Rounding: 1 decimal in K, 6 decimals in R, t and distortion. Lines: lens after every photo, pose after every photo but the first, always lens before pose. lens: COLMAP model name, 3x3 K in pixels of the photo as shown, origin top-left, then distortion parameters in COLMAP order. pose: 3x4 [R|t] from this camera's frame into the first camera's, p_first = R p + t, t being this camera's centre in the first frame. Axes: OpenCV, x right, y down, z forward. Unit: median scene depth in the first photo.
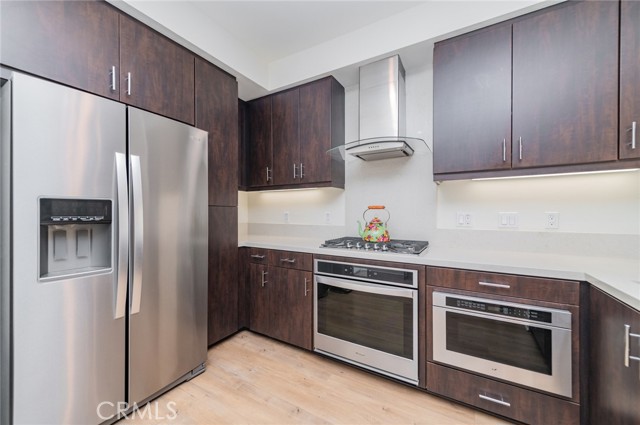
lens RADIAL K [[242.5, 0, 311.5], [0, 242.5, 213.7], [0, 0, 1]] dist [0.000976, -0.000106]
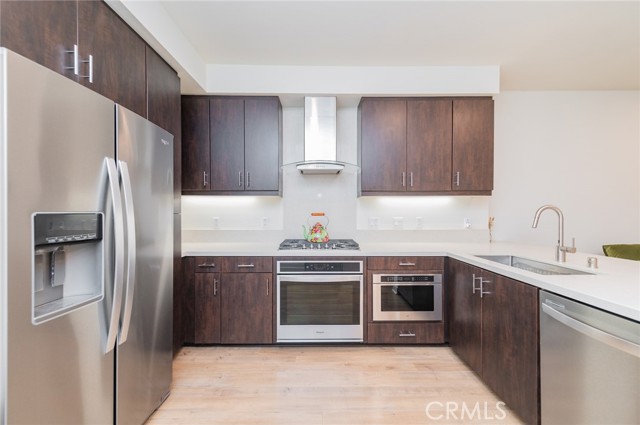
lens RADIAL K [[235.8, 0, 319.7], [0, 235.8, 215.8], [0, 0, 1]] dist [0.001450, 0.000006]
pose [[0.868930, -0.008964, 0.494854, -0.355662], [0.006626, 0.999957, 0.006480, -0.030107], [-0.494891, -0.002352, 0.868952, -0.054120]]
